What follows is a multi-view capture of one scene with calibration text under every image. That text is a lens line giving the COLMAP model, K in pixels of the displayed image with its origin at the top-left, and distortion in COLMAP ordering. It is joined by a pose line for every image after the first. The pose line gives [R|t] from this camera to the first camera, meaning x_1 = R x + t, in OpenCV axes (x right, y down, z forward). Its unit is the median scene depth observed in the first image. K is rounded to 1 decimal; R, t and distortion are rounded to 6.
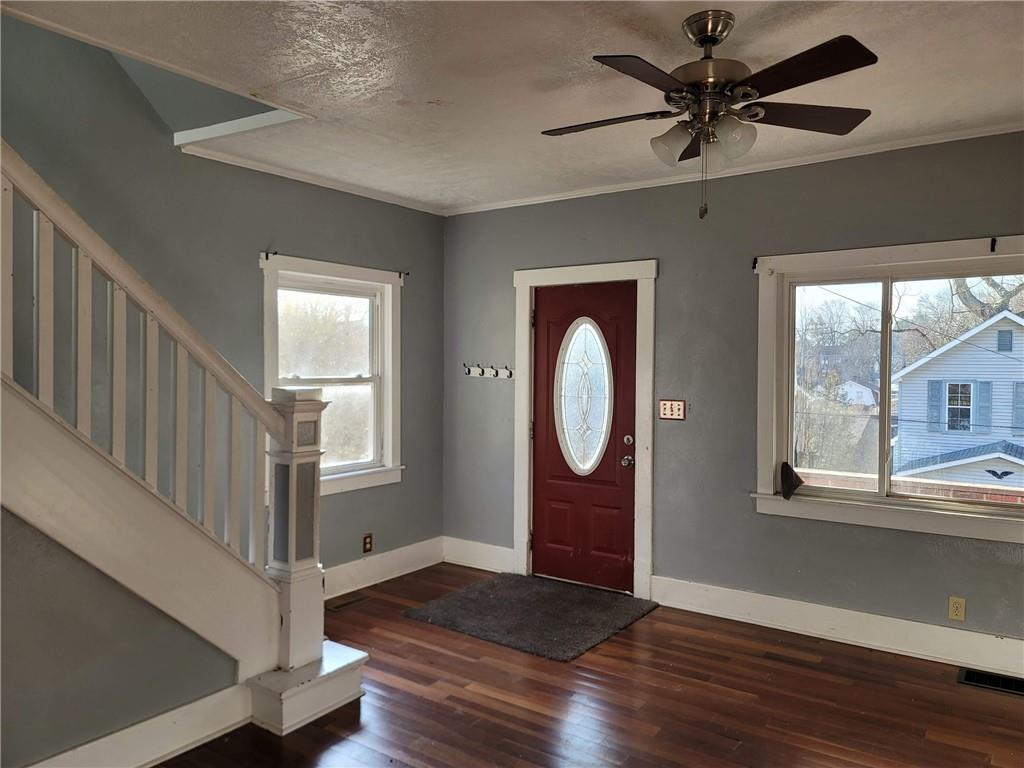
lens RADIAL K [[760.4, 0, 515.5], [0, 760.4, 372.5], [0, 0, 1]] dist [-0.000181, -0.000657]
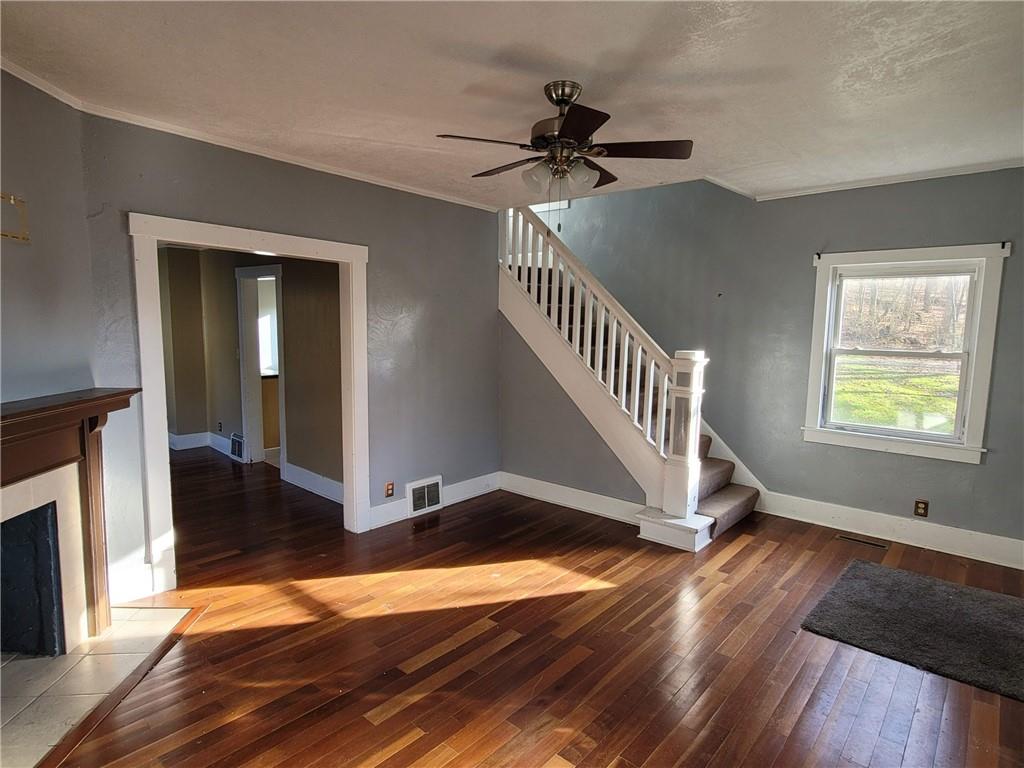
lens RADIAL K [[567.5, 0, 514.8], [0, 567.5, 387.5], [0, 0, 1]] dist [0.000666, -0.000275]
pose [[-0.120725, 0.107044, -0.986898, 0.726764], [-0.020837, 0.993677, 0.110328, -0.023497], [0.992467, 0.033884, -0.117731, 0.584574]]
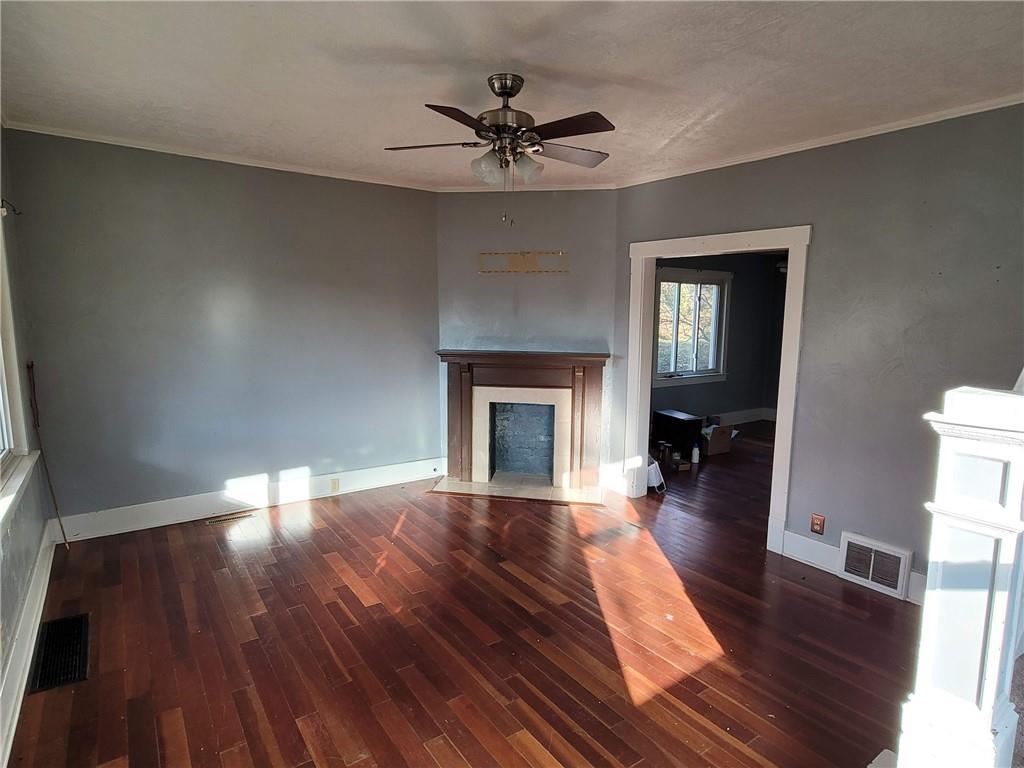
lens RADIAL K [[567.5, 0, 514.8], [0, 567.5, 387.5], [0, 0, 1]] dist [0.000666, -0.000275]
pose [[-0.936469, -0.061034, 0.345401, -0.085208], [-0.011560, 0.989580, 0.143521, -0.030902], [-0.350561, 0.130410, -0.927416, 1.124072]]
